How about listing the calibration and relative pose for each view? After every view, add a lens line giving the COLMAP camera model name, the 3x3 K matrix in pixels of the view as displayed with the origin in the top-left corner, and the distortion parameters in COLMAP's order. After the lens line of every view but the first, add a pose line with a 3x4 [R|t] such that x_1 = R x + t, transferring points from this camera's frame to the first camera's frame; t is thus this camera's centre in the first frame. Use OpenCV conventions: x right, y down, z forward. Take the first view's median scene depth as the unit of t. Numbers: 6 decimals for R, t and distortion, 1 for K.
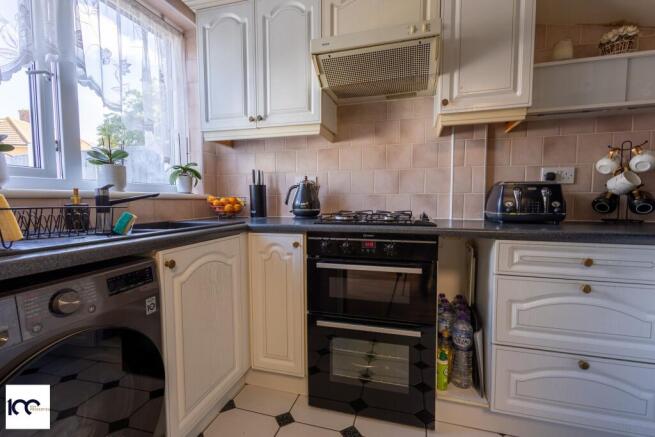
lens RADIAL K [[300.8, 0, 327.5], [0, 300.8, 218.5], [0, 0, 1]] dist [0.000000, -0.000082]
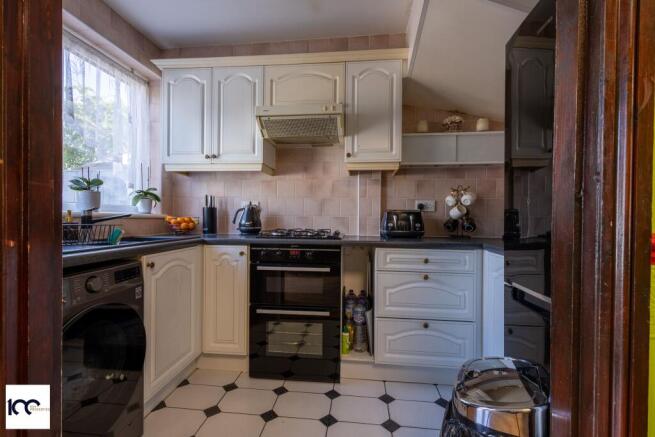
lens RADIAL K [[303.4, 0, 327.5], [0, 303.4, 218.5], [0, 0, 1]] dist [0.010397, -0.000926]
pose [[0.984196, 0.012414, 0.176645, 0.030930], [-0.001395, 0.998052, -0.062366, 0.014639], [-0.177075, 0.061134, 0.982297, -0.413101]]
